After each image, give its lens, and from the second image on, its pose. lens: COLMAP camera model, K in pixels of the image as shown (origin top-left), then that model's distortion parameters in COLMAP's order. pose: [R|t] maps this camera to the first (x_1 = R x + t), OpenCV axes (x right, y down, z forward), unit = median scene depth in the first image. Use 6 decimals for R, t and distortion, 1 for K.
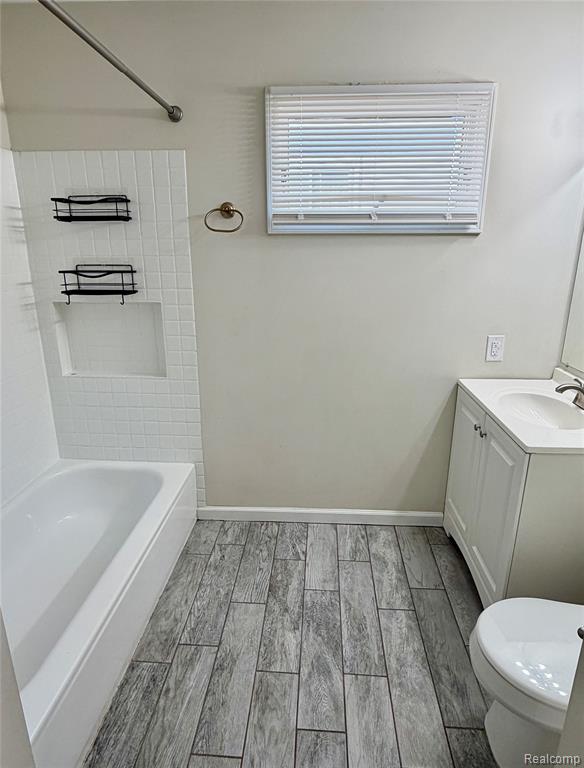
lens RADIAL K [[463.2, 0, 291.4], [0, 463.2, 382.1], [0, 0, 1]] dist [0.002299, 0.001289]
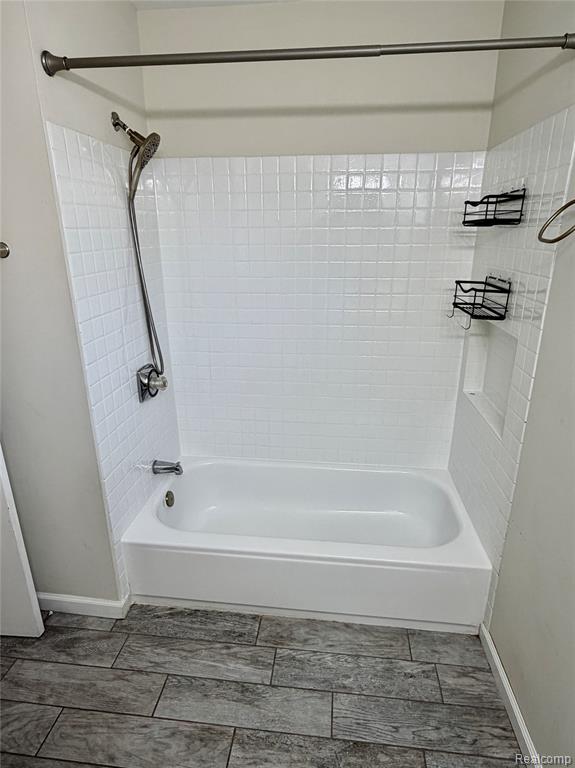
lens RADIAL K [[454.8, 0, 286.8], [0, 454.8, 386.5], [0, 0, 1]] dist [-0.005245, 0.002147]
pose [[-0.059881, 0.325063, -0.943795, 0.512008], [-0.282748, 0.901244, 0.328347, -0.290865], [0.957323, 0.286518, 0.037944, 0.813349]]
